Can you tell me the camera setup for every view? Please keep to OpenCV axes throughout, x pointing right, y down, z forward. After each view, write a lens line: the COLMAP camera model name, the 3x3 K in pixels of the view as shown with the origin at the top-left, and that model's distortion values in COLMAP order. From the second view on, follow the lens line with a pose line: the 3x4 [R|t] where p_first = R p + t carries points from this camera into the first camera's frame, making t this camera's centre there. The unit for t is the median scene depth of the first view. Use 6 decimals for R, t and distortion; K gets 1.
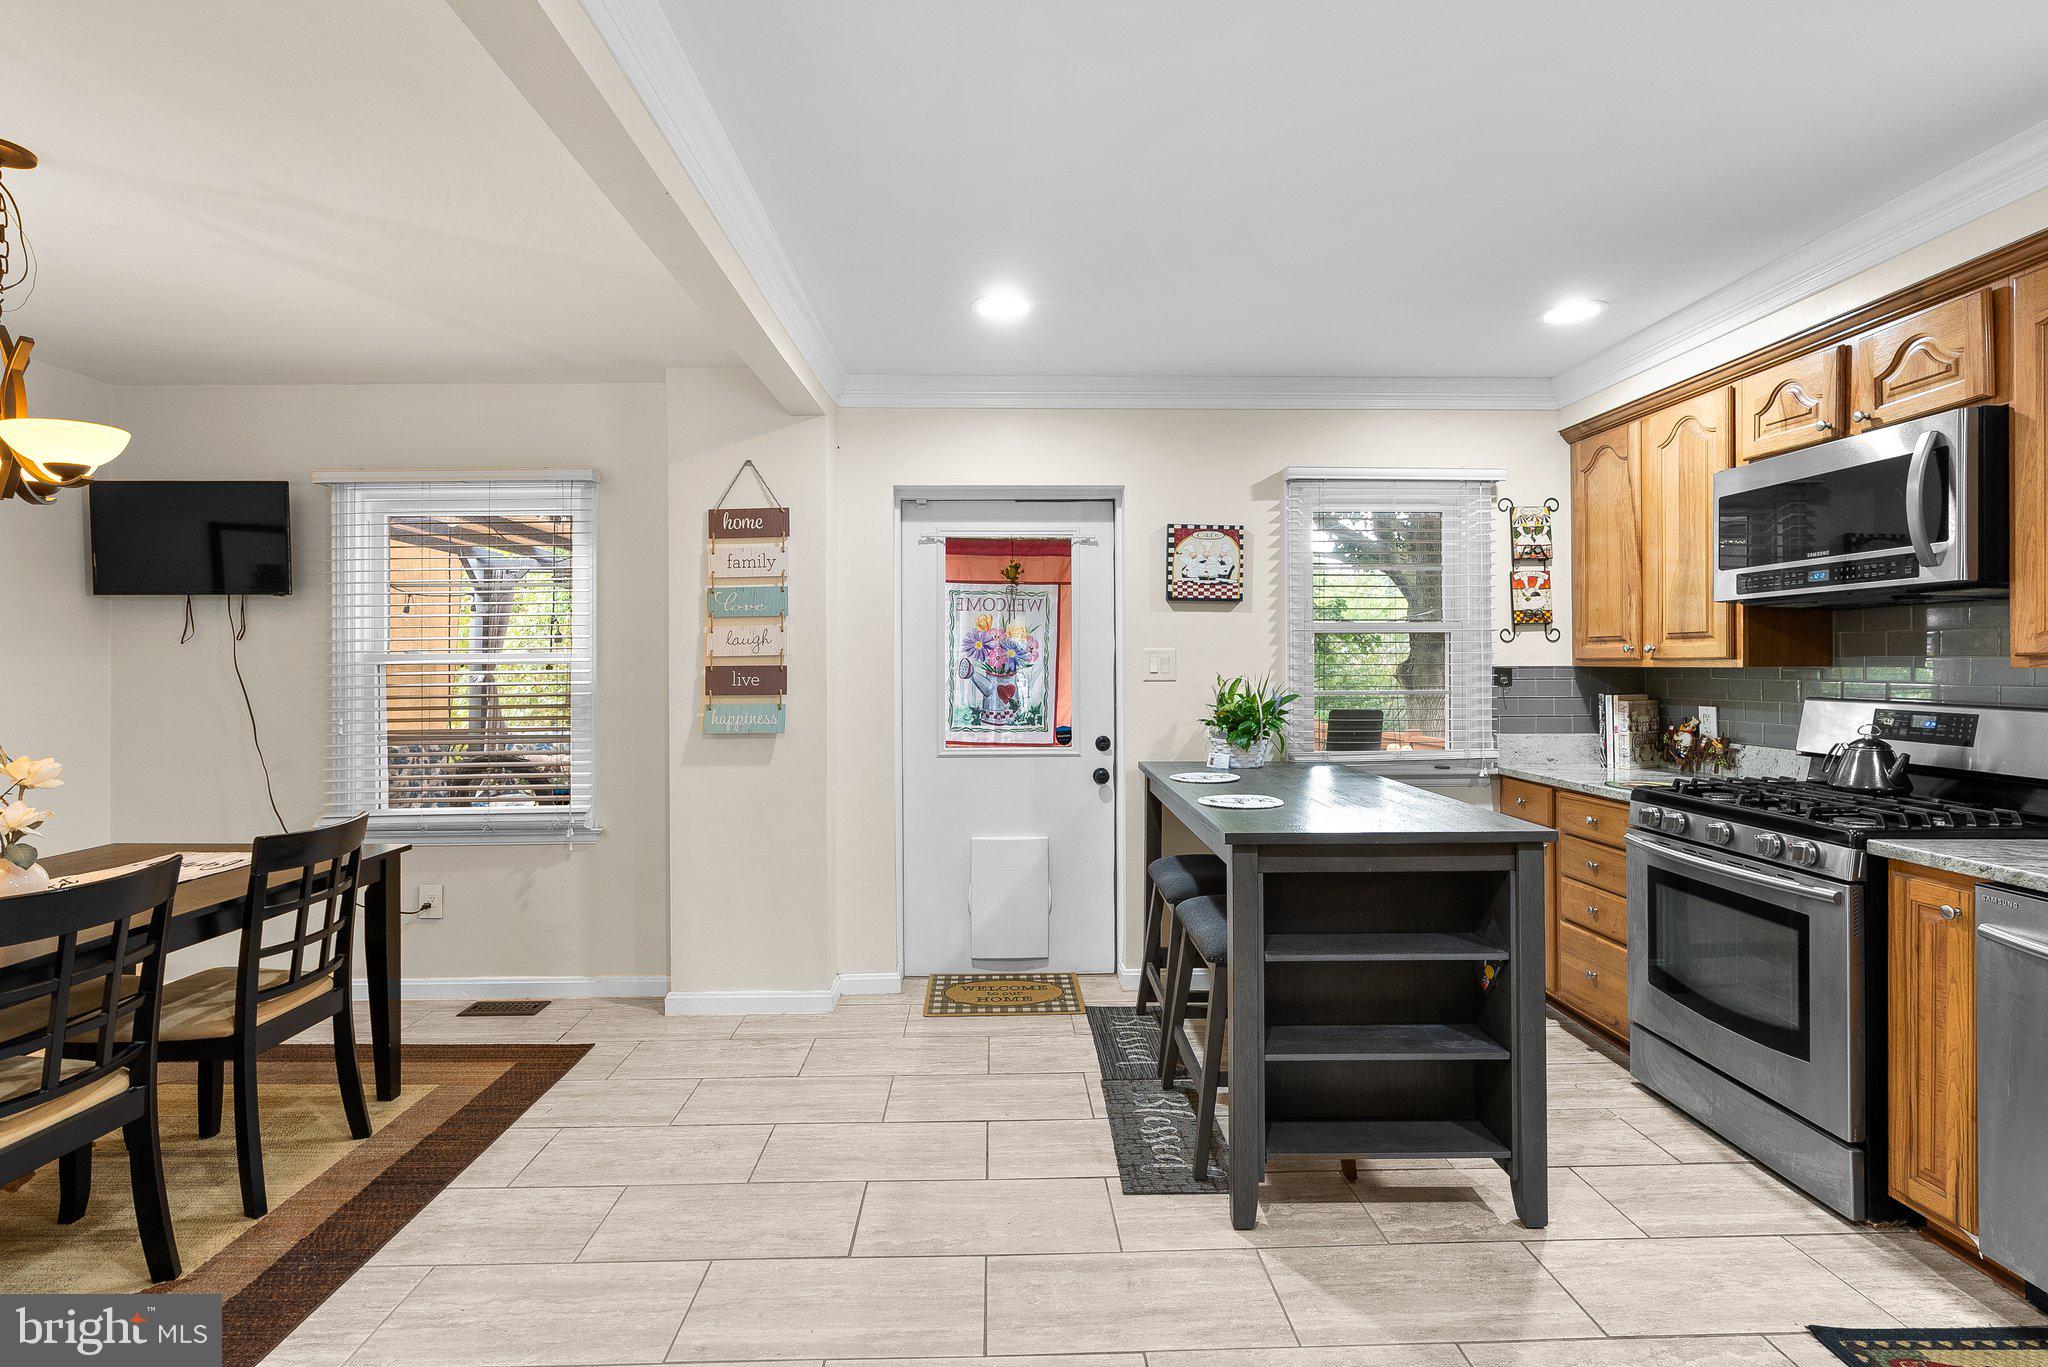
lens RADIAL K [[938.6, 0, 1019.3], [0, 938.6, 665.6], [0, 0, 1]] dist [-0.011282, 0.005450]
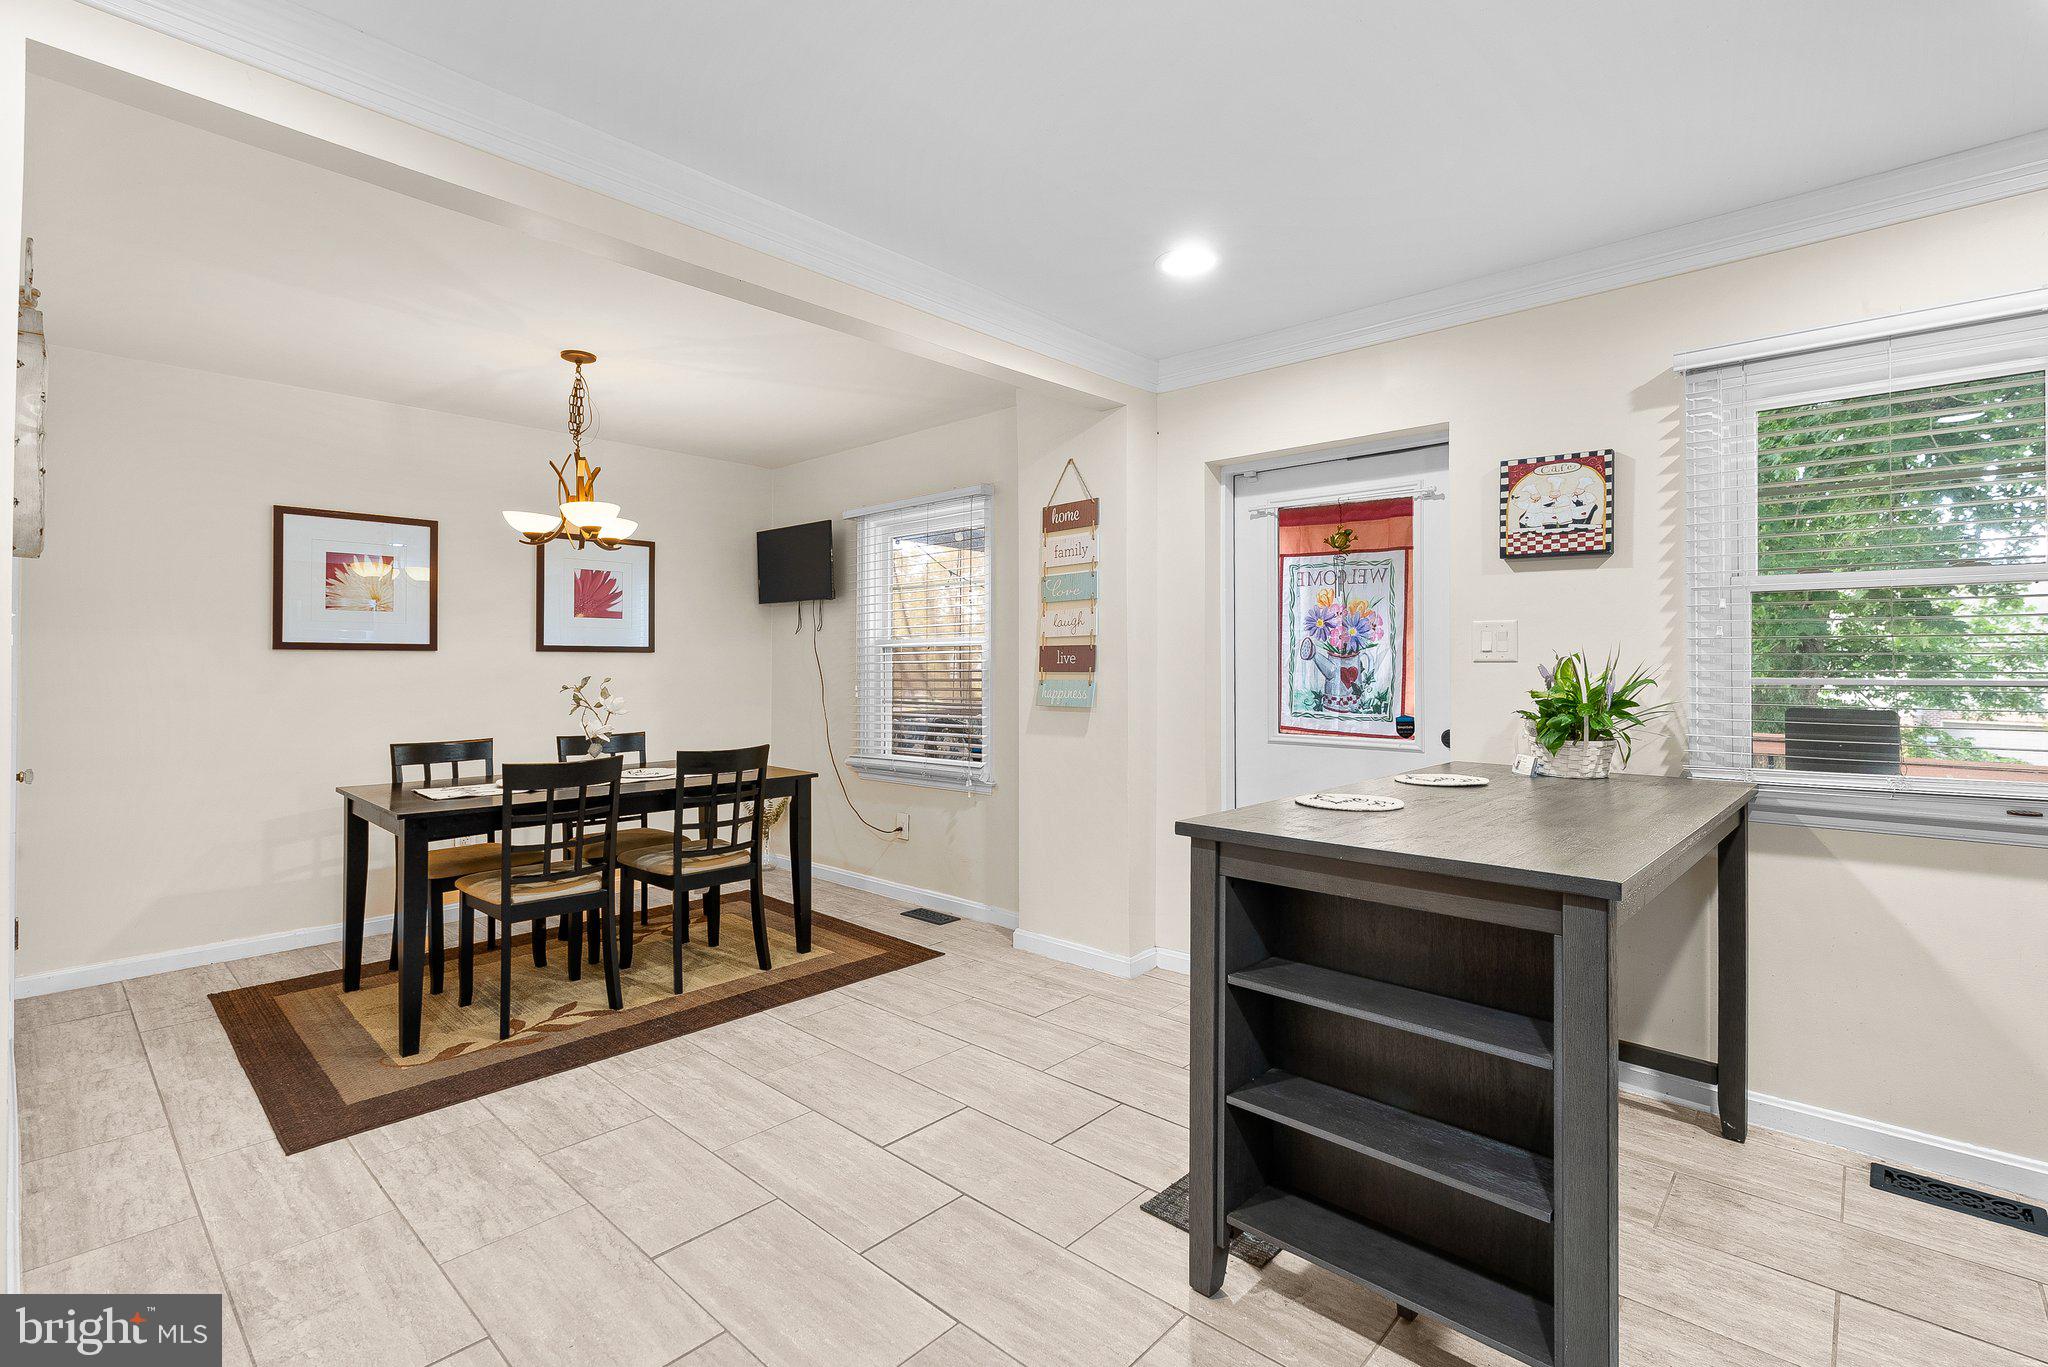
lens RADIAL K [[941.9, 0, 1027.4], [0, 941.9, 655.5], [0, 0, 1]] dist [-0.013201, 0.006019]
pose [[0.719045, -0.001530, -0.694962, 0.441303], [-0.004060, 0.999971, -0.006401, 0.018935], [0.694952, 0.007424, 0.719018, 0.168994]]
